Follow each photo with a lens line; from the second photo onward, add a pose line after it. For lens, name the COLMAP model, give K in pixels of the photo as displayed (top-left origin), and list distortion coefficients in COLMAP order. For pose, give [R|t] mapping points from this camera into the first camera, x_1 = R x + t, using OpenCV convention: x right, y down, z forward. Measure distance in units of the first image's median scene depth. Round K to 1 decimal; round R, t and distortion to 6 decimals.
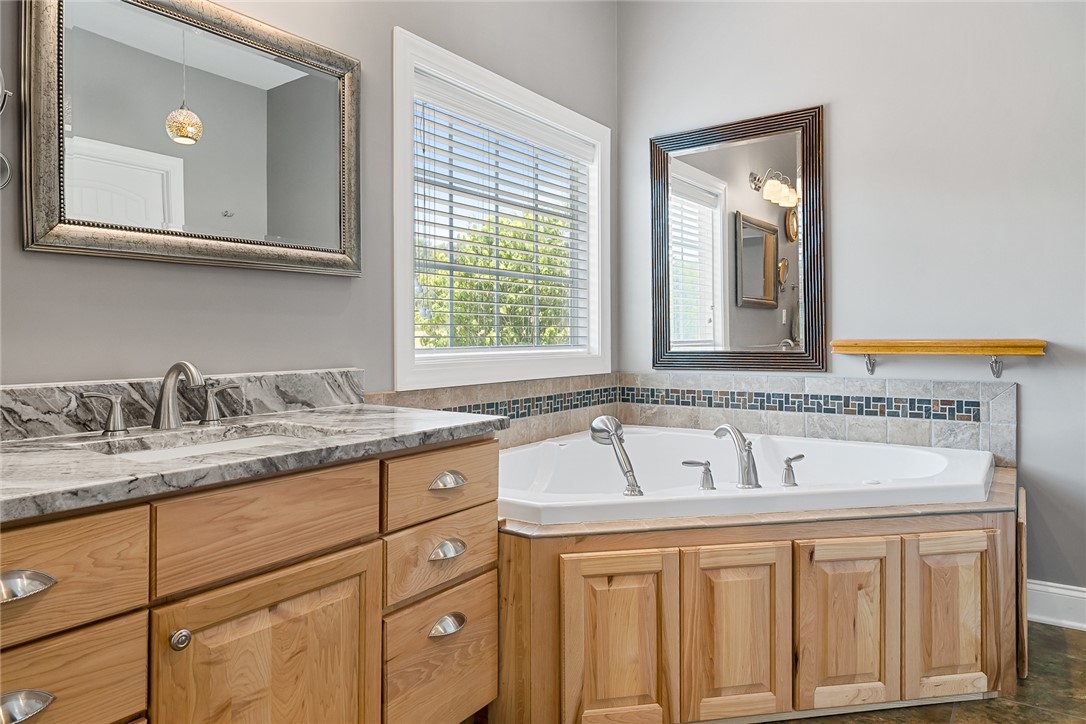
lens RADIAL K [[649.7, 0, 575.3], [0, 649.7, 328.2], [0, 0, 1]] dist [-0.004434, 0.003132]
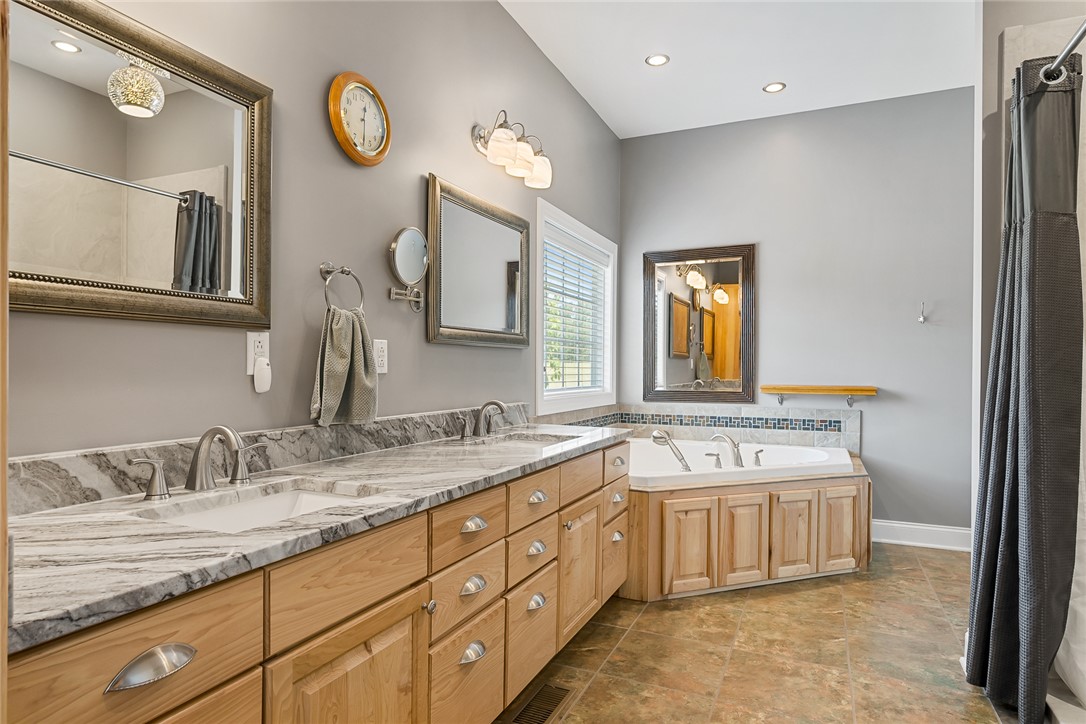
lens RADIAL K [[588.7, 0, 544.1], [0, 588.7, 368.3], [0, 0, 1]] dist [0.007773, 0.000636]
pose [[0.982560, 0.011160, 0.185612, -0.575389], [-0.013788, 0.999822, 0.012872, -0.048419], [-0.185435, -0.015206, 0.982539, -0.524456]]
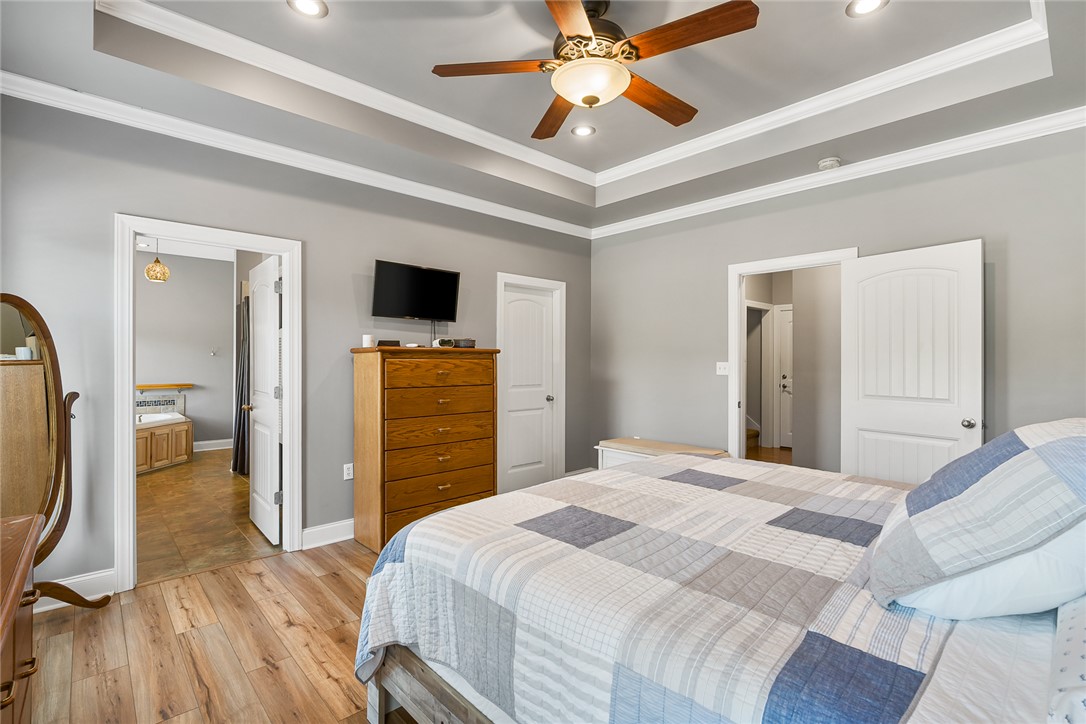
lens RADIAL K [[495.4, 0, 548.9], [0, 495.4, 360.3], [0, 0, 1]] dist [-0.002949, 0.000379]
pose [[0.180420, 0.008077, 0.983556, -2.245891], [-0.017948, 0.999827, -0.004918, -0.177404], [-0.983426, -0.016766, 0.180534, -2.058173]]
